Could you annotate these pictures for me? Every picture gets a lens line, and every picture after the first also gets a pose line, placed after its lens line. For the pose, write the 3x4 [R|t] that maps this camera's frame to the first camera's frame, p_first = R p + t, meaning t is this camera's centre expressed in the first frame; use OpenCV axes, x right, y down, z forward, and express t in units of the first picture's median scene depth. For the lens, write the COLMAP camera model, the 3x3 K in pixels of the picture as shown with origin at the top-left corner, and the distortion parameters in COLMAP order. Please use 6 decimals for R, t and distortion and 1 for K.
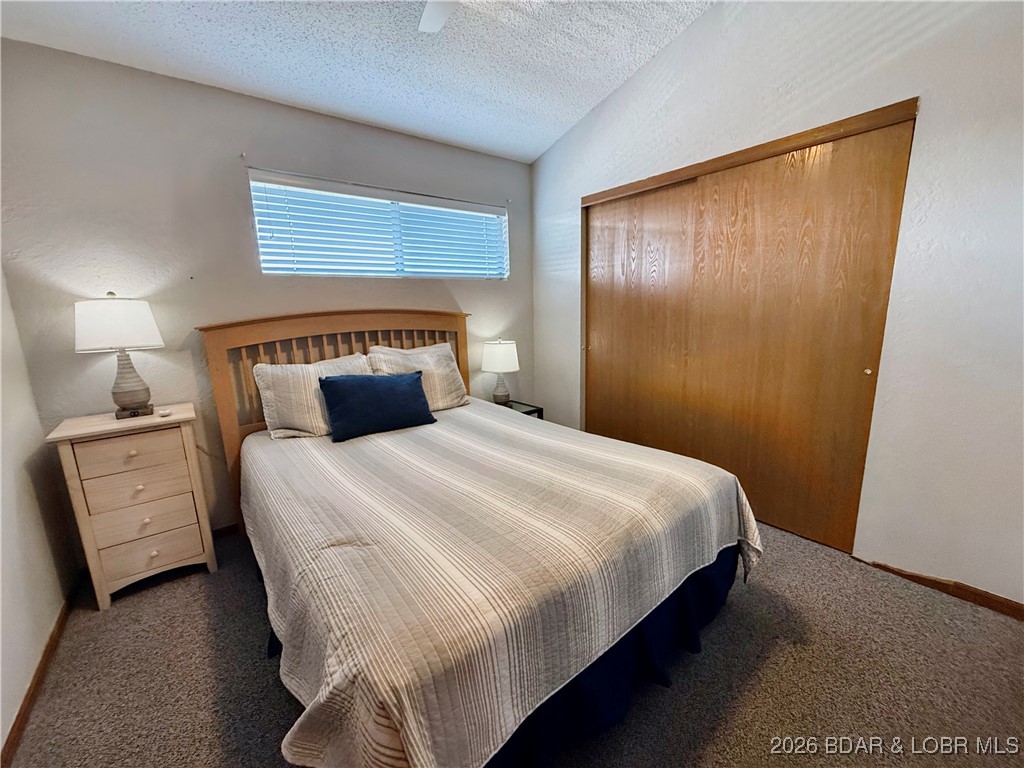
lens RADIAL K [[413.7, 0, 532.2], [0, 413.7, 380.9], [0, 0, 1]] dist [-0.001015, -0.000112]
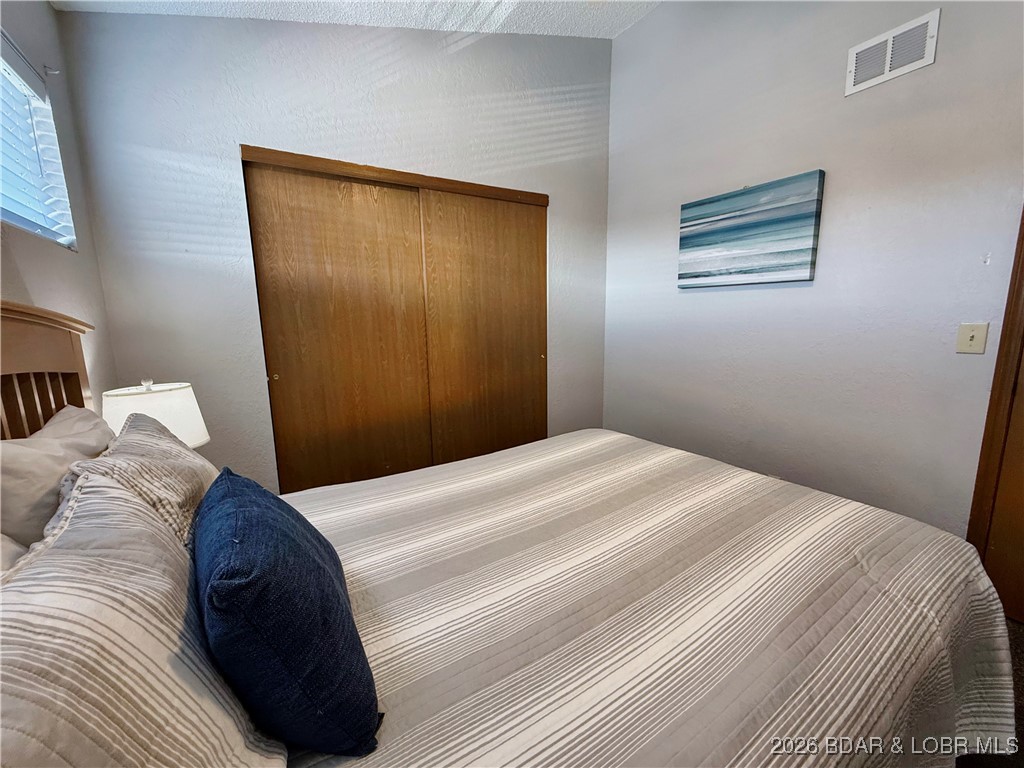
lens RADIAL K [[409.1, 0, 509.0], [0, 409.1, 383.9], [0, 0, 1]] dist [0.000391, 0.000091]
pose [[0.145050, -0.137765, 0.979786, -0.616134], [0.194245, 0.974953, 0.108328, -0.093596], [-0.970170, 0.174605, 0.168177, 0.712609]]
